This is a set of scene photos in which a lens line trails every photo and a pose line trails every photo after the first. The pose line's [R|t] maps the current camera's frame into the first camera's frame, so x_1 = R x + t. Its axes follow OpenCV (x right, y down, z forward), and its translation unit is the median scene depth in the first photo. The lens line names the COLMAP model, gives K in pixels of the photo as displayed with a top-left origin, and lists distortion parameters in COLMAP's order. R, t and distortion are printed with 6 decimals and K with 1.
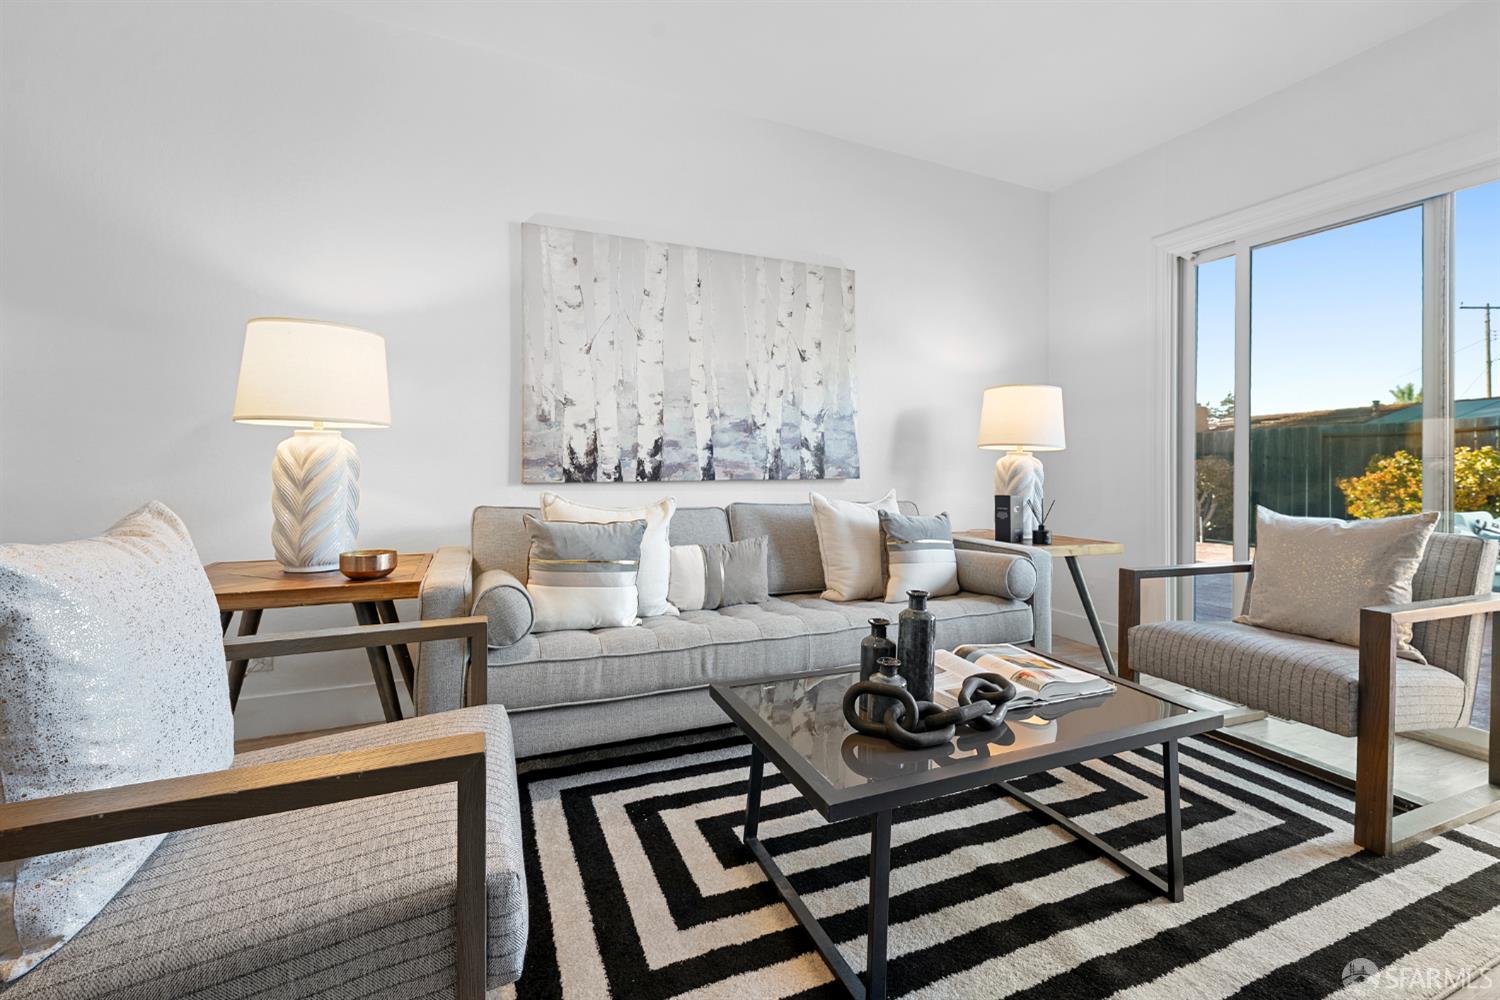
lens RADIAL K [[636.7, 0, 748.8], [0, 636.7, 457.7], [0, 0, 1]] dist [0.003057, 0.000062]
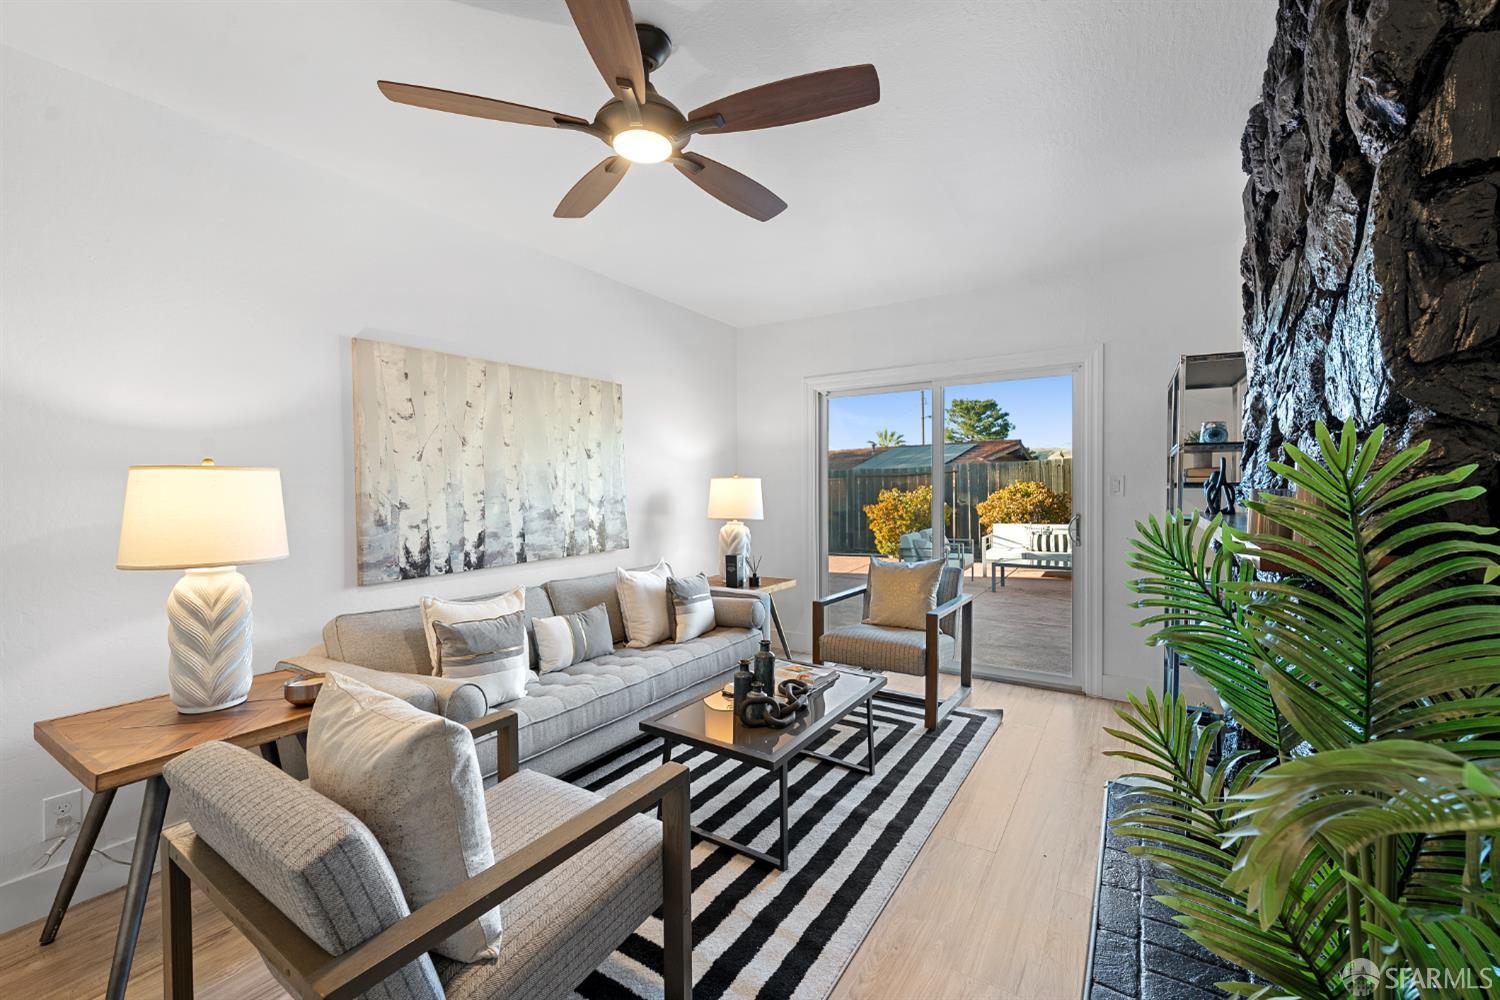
lens RADIAL K [[618.5, 0, 750.0], [0, 618.5, 500.0], [0, 0, 1]] dist [0.001062, -0.000093]
pose [[0.831157, -0.029686, 0.555245, -0.368683], [0.011878, 0.999294, 0.035647, -0.125186], [-0.555912, -0.023033, 0.830922, -0.197694]]
